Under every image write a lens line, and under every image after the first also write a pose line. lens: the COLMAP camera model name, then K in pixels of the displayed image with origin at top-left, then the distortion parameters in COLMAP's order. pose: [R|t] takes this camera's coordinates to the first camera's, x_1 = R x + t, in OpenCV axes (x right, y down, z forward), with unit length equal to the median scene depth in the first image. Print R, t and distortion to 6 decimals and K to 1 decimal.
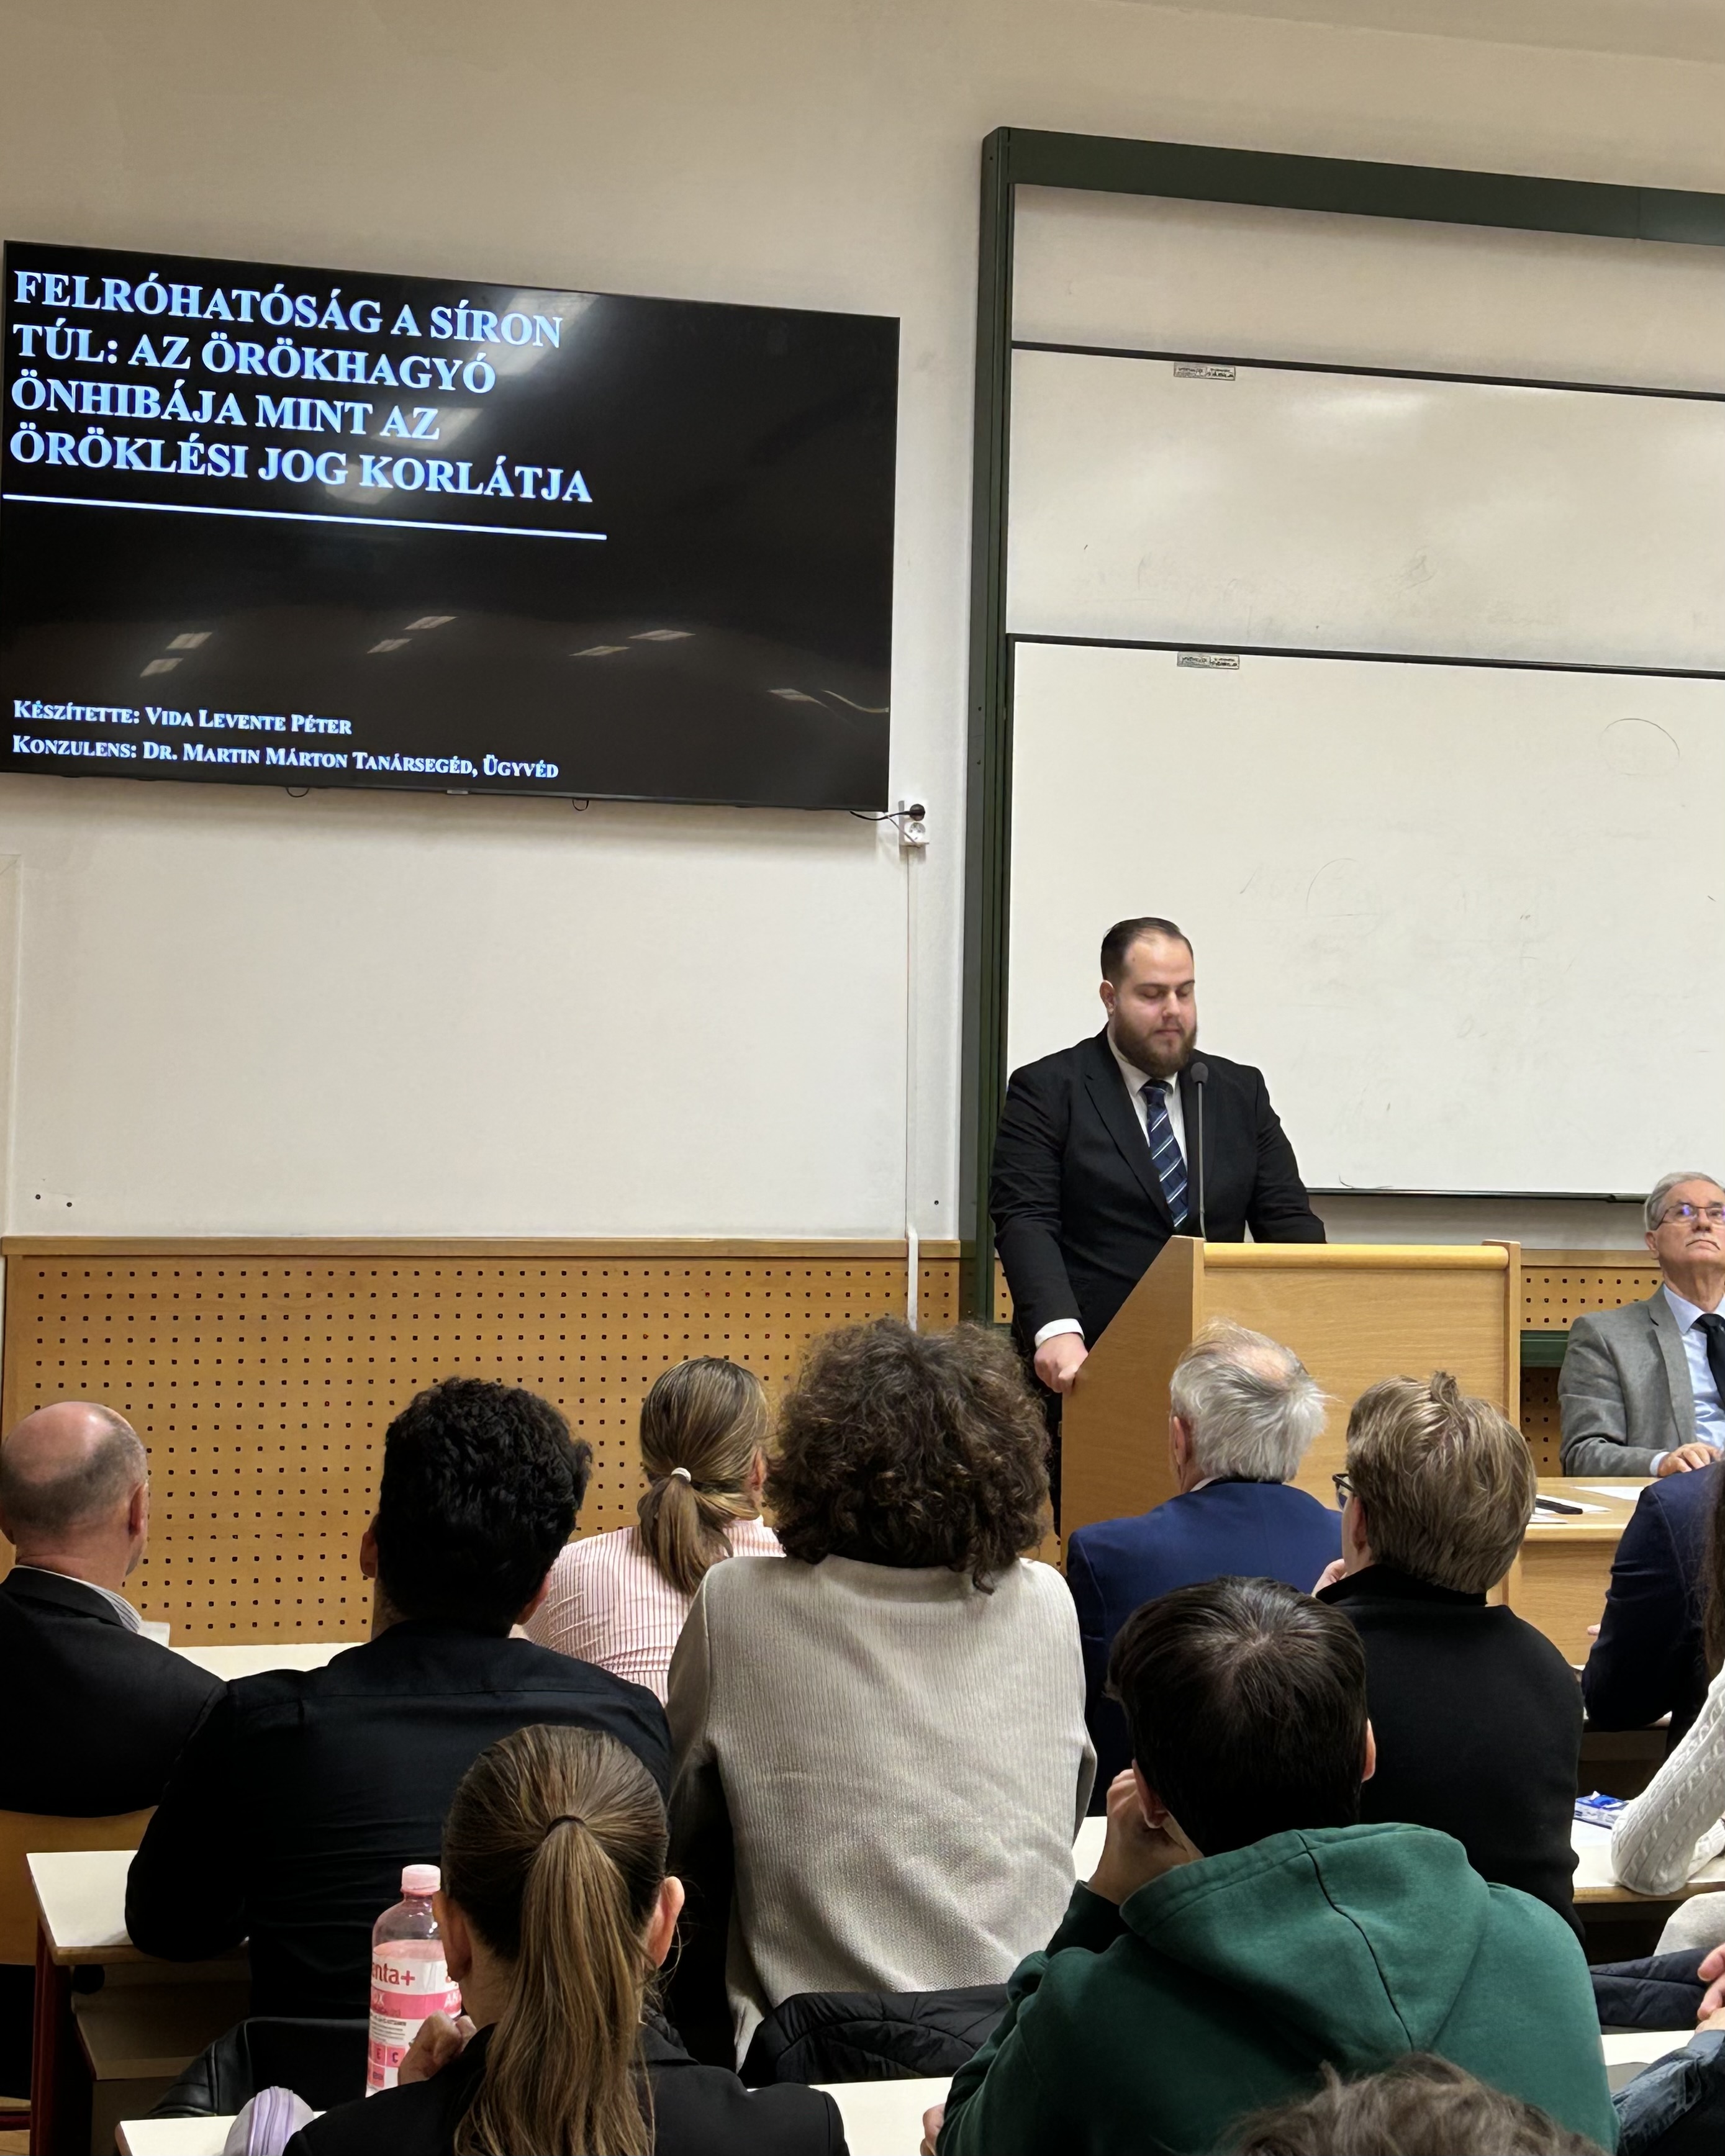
lens RADIAL K [[3920.7, 0, 823.5], [0, 3920.7, 935.1], [0, 0, 1]] dist [0.203940, -0.008769]
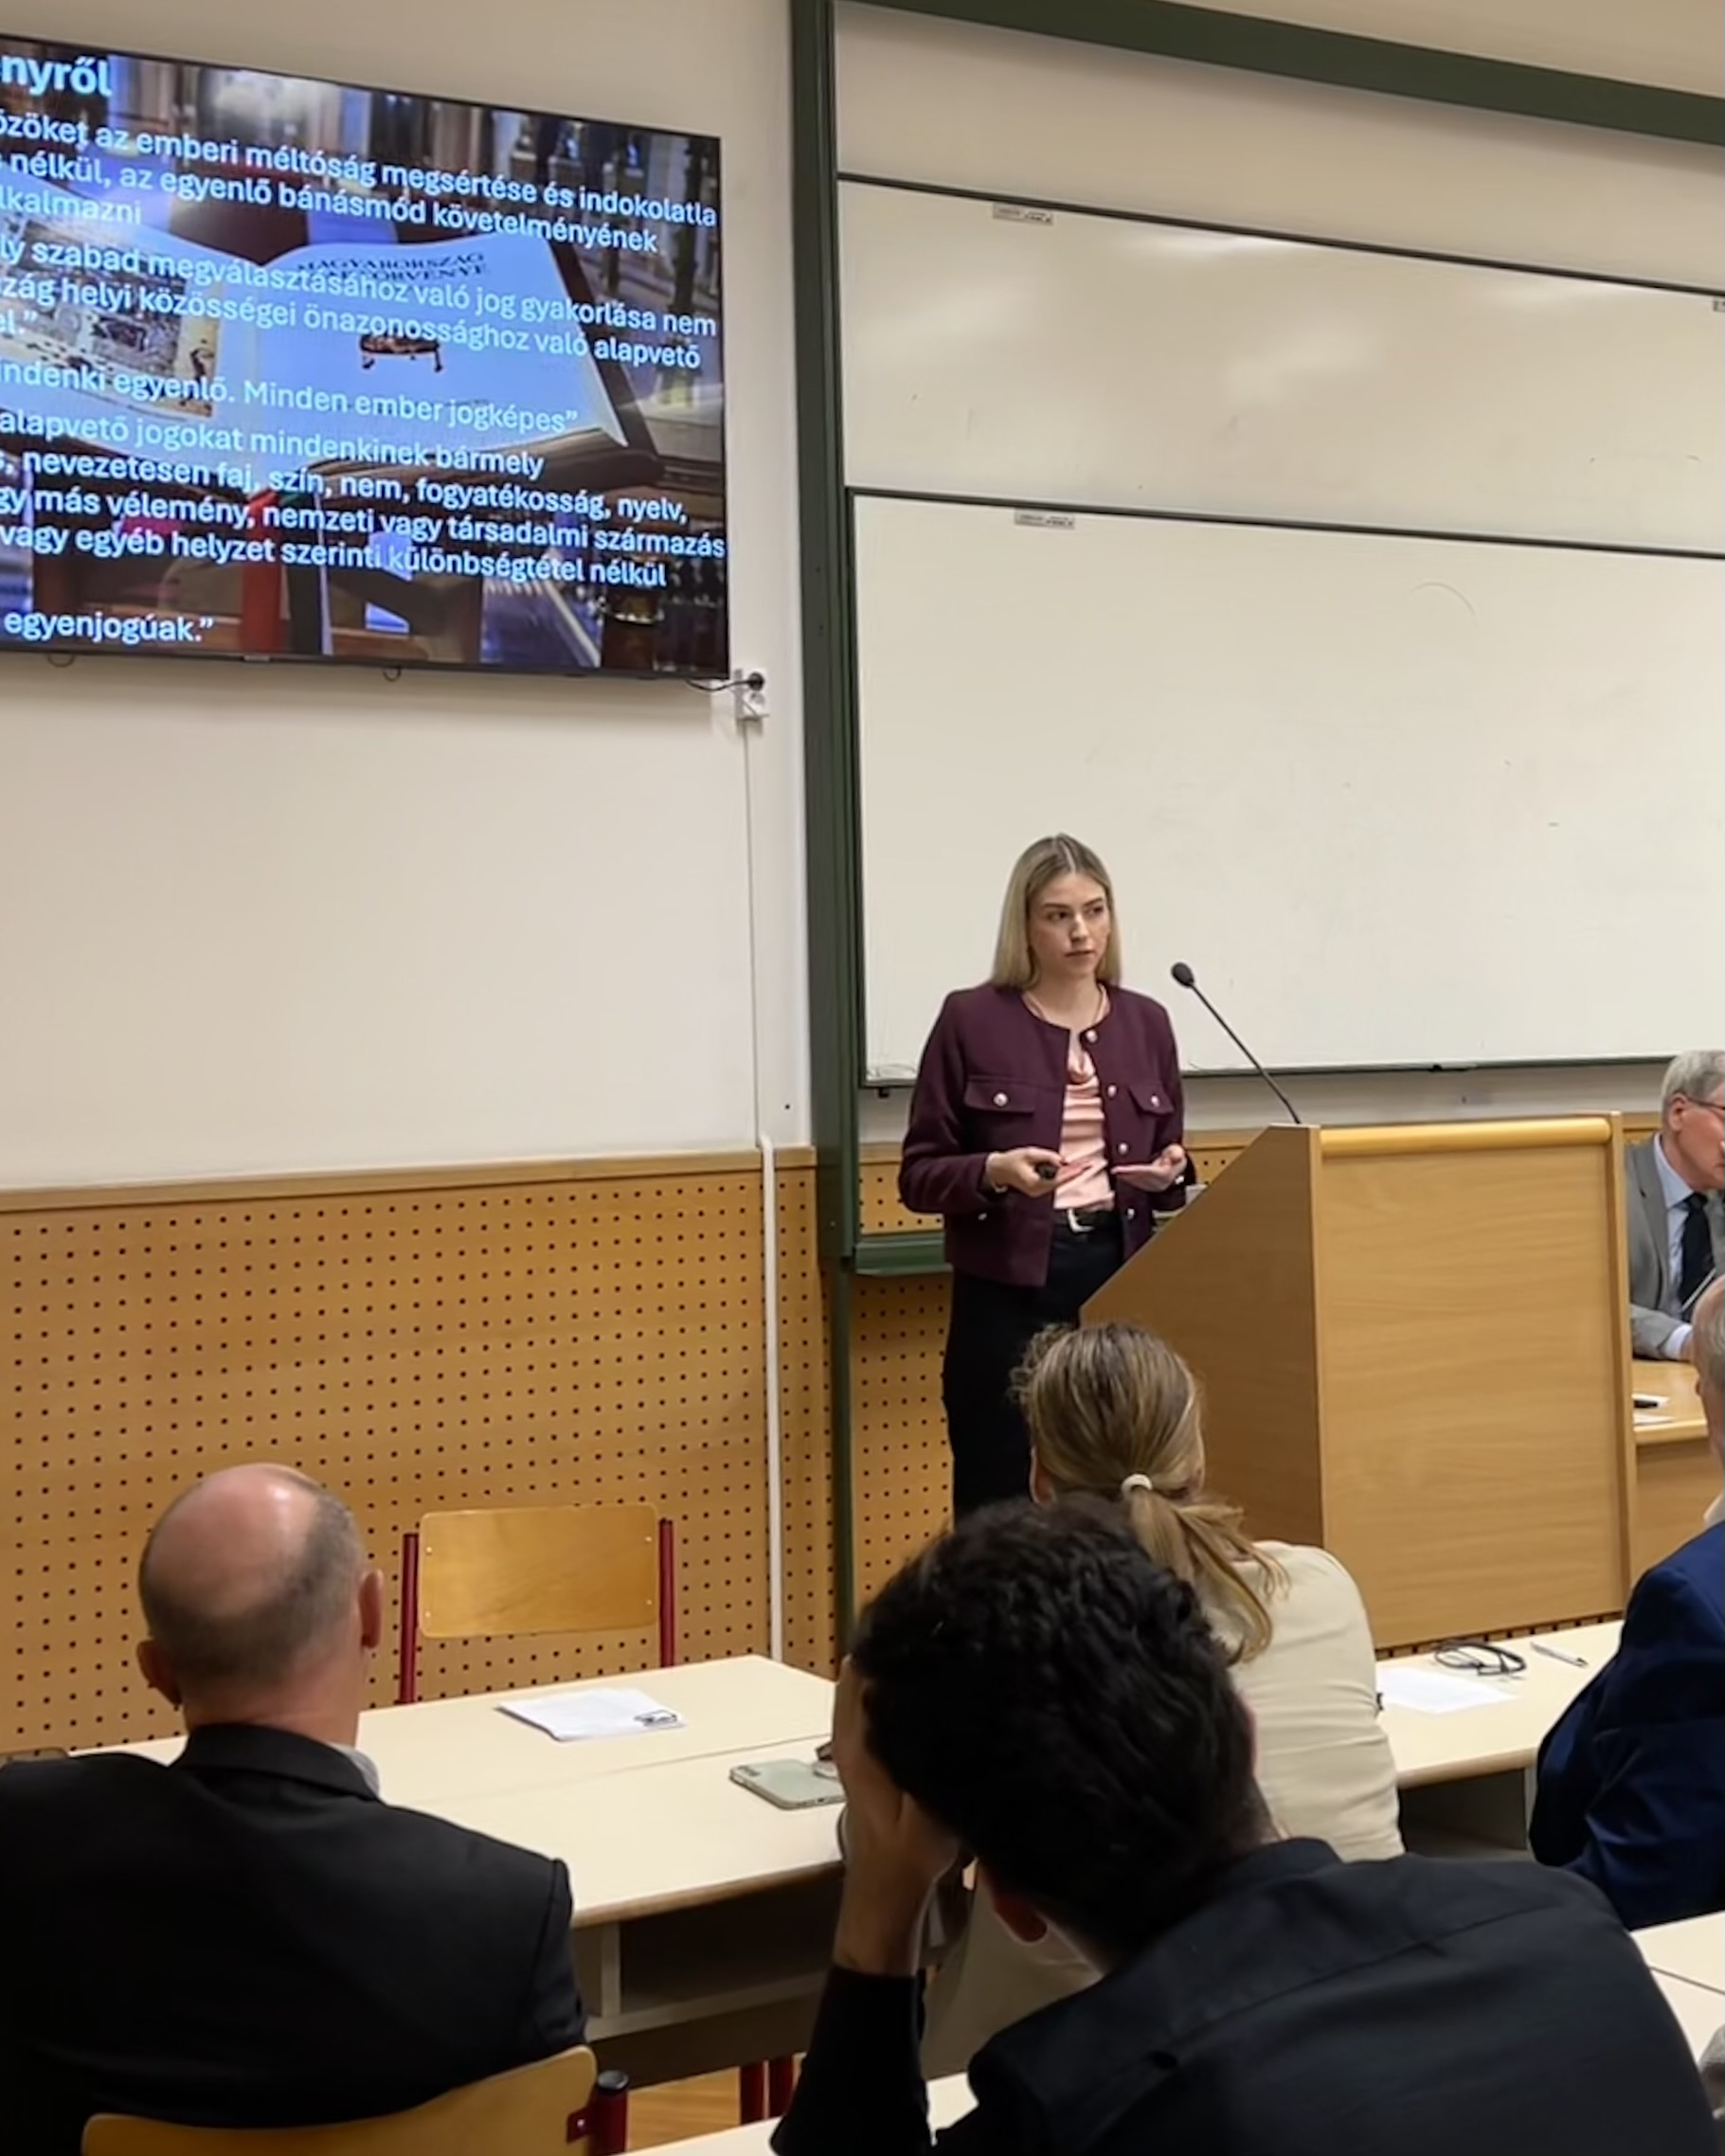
lens RADIAL K [[3213.6, 0, 999.6], [0, 3213.6, 851.9], [0, 0, 1]] dist [0.225683, -0.790777]
pose [[0.963914, -0.028176, 0.264718, -0.122259], [0.031326, 0.999480, -0.007683, 0.016116], [-0.264364, 0.015698, 0.964295, 0.262857]]
